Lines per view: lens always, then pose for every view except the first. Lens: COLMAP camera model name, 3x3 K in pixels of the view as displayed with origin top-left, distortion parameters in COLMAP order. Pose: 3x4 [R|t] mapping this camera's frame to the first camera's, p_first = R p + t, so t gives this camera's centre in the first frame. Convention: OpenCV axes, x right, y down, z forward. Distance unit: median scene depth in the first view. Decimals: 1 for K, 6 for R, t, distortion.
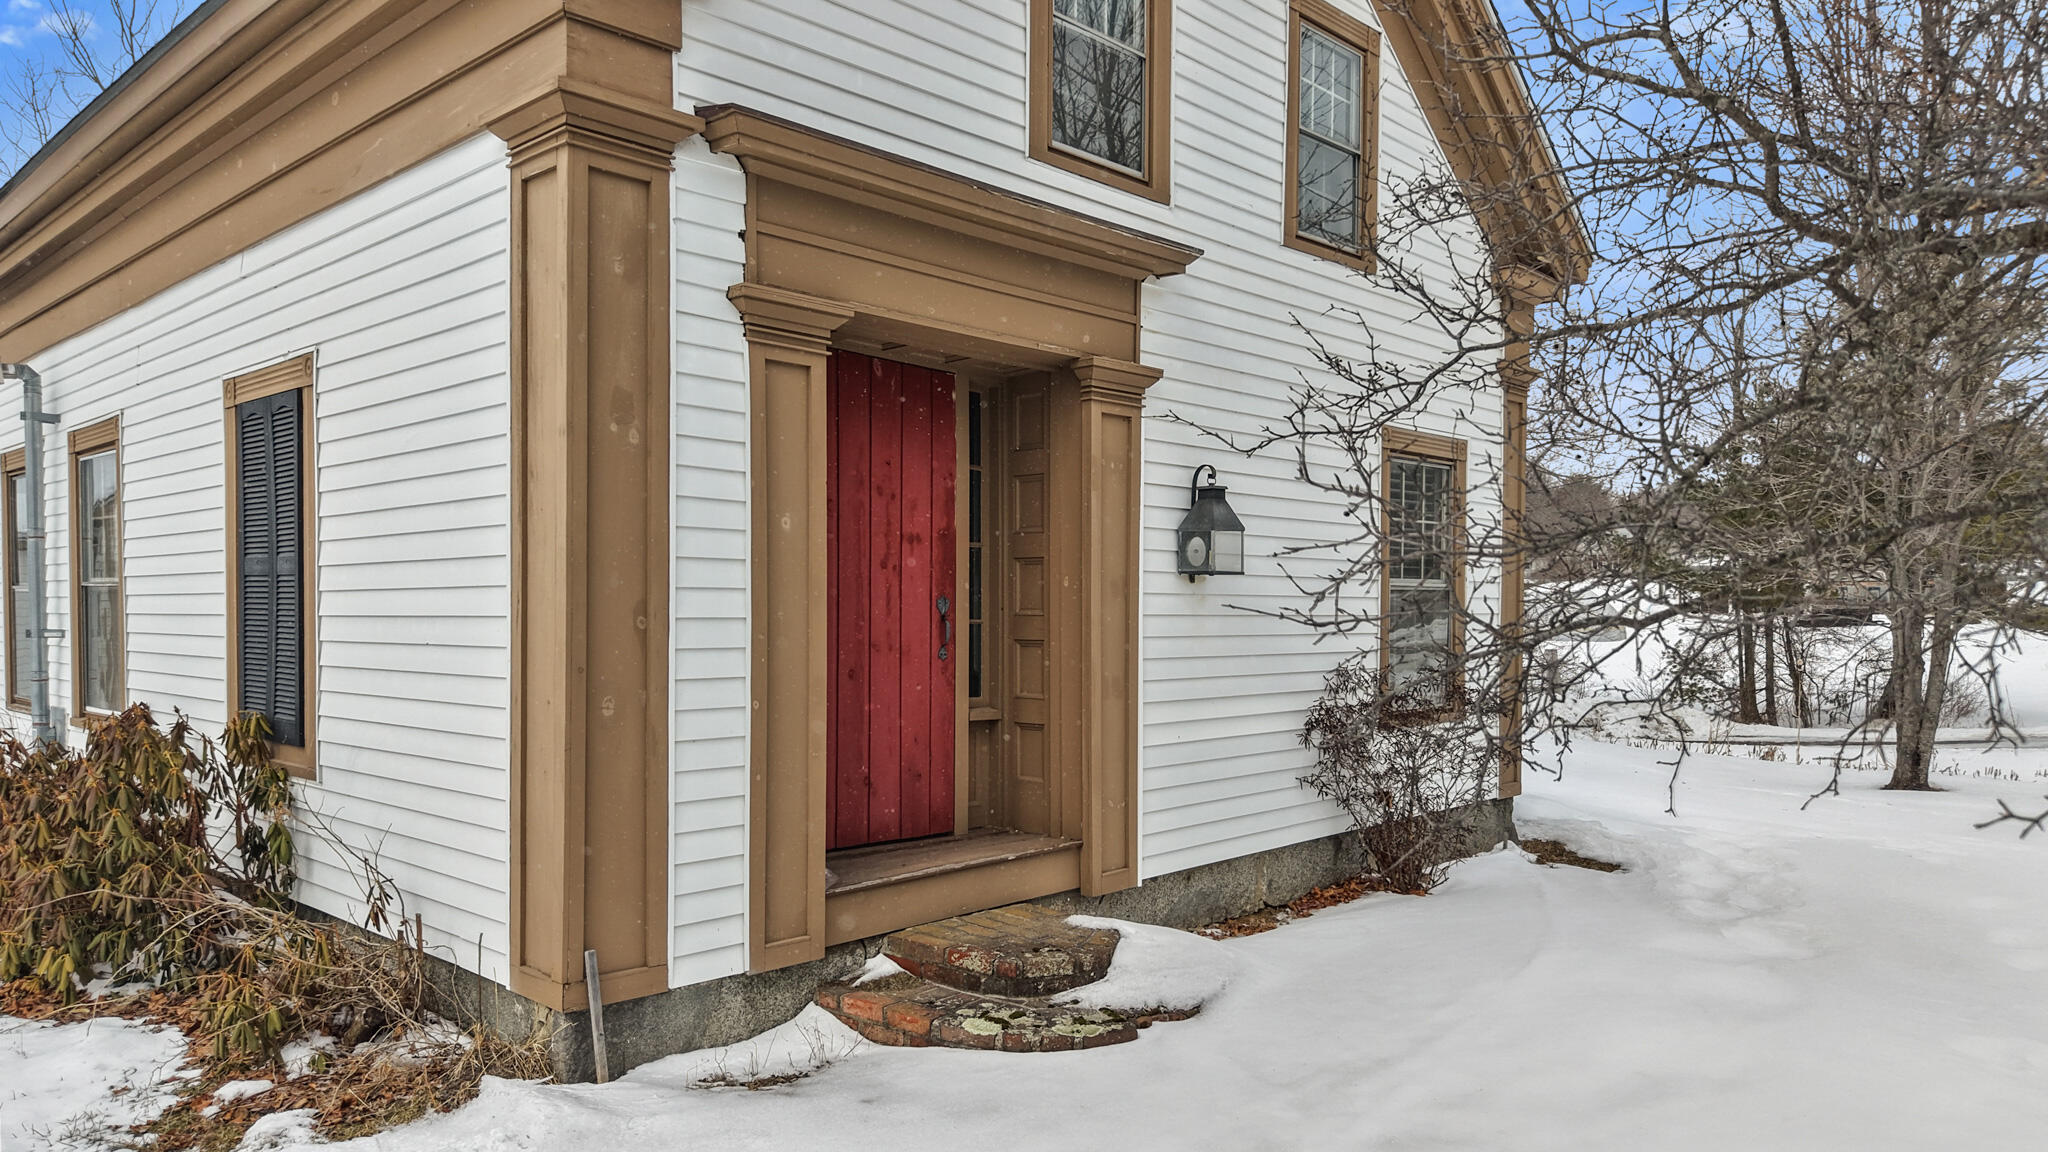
lens RADIAL K [[1402.6, 0, 1015.9], [0, 1402.6, 589.9], [0, 0, 1]] dist [0.003562, -0.002828]
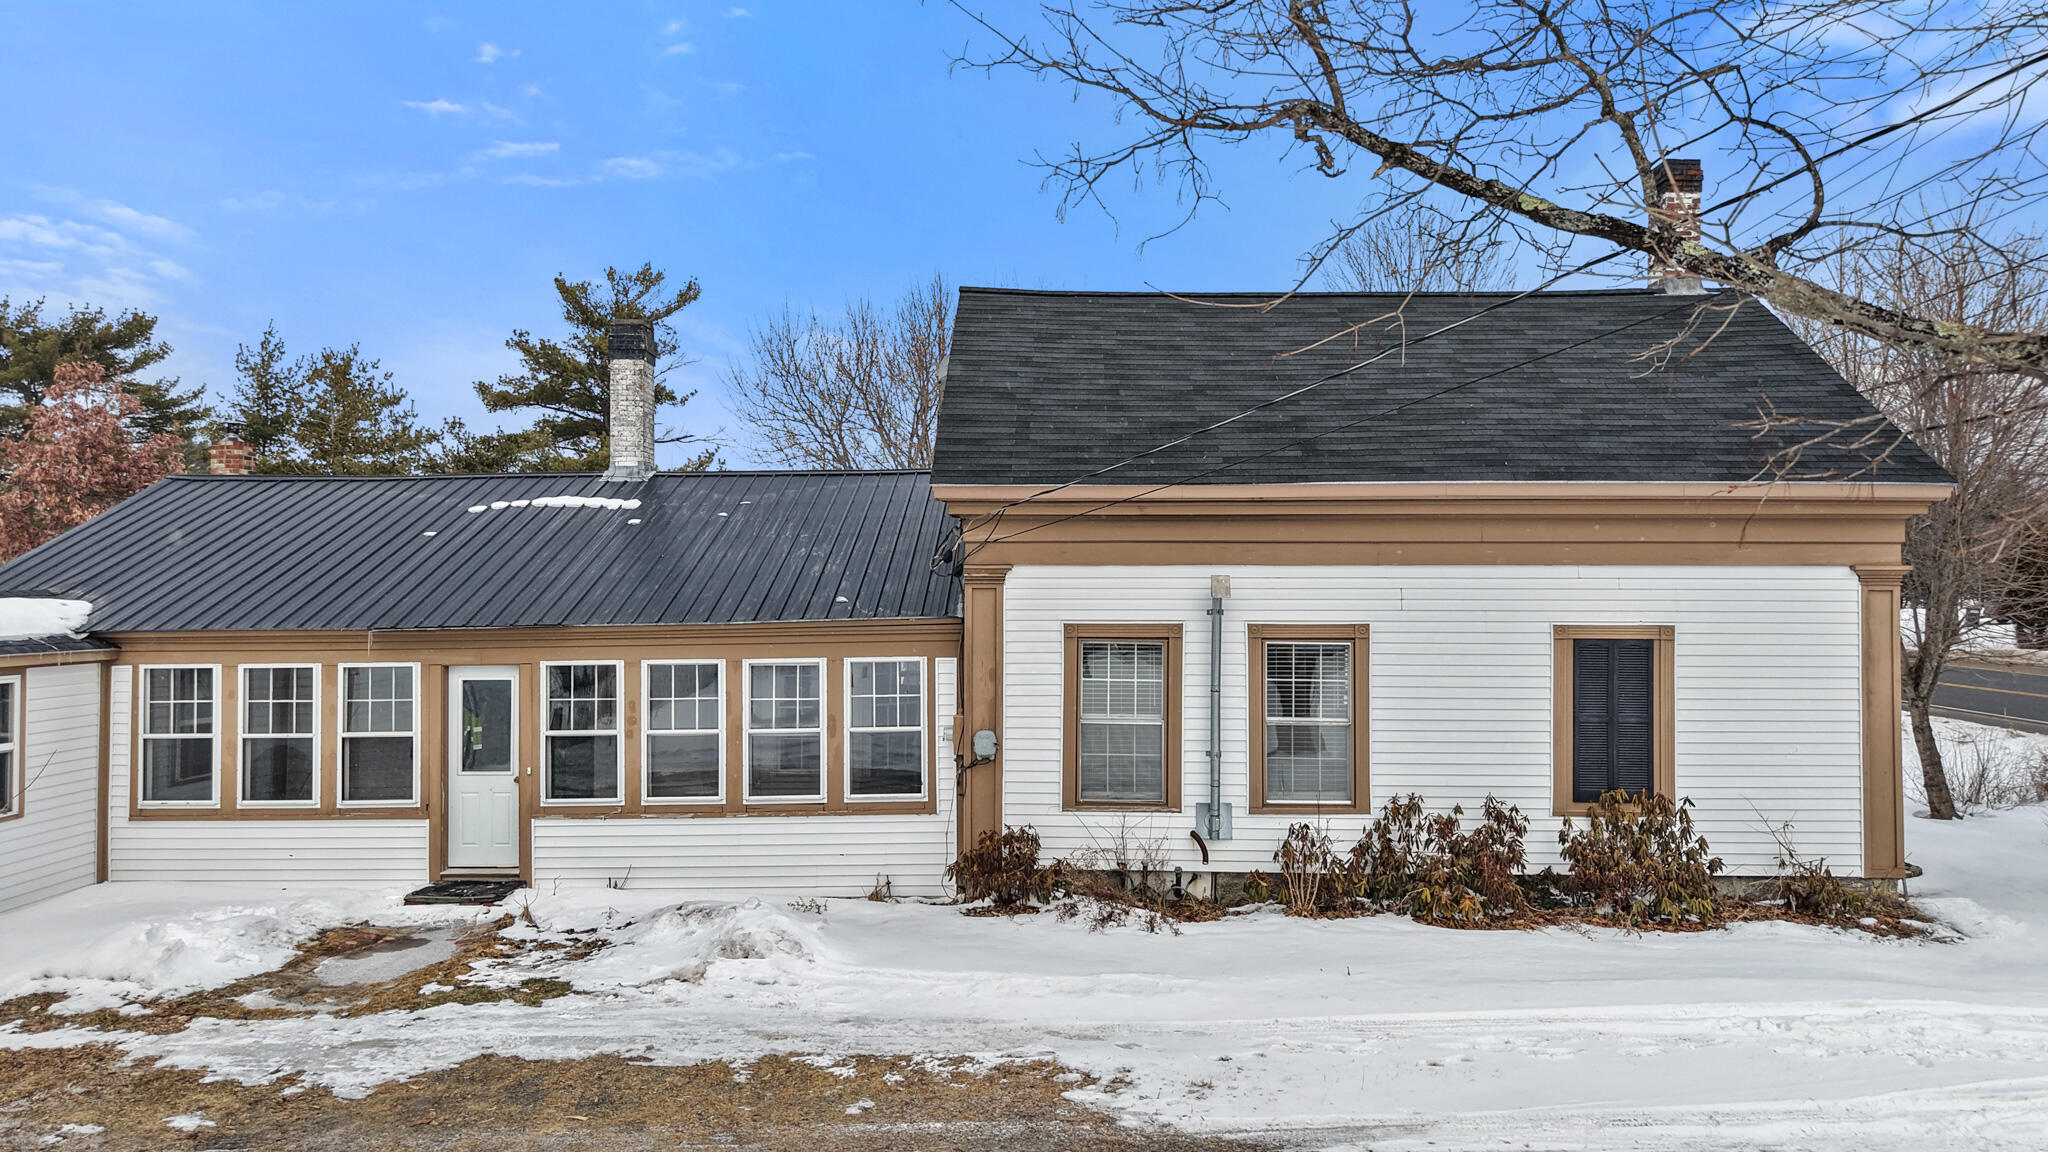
lens RADIAL K [[1391.8, 0, 1054.6], [0, 1391.8, 568.6], [0, 0, 1]] dist [0.059686, -0.073865]
pose [[0.728957, 0.013998, 0.684416, -3.167562], [-0.008872, 0.999900, -0.011000, -0.260435], [-0.684502, 0.001947, 0.729009, 0.049687]]
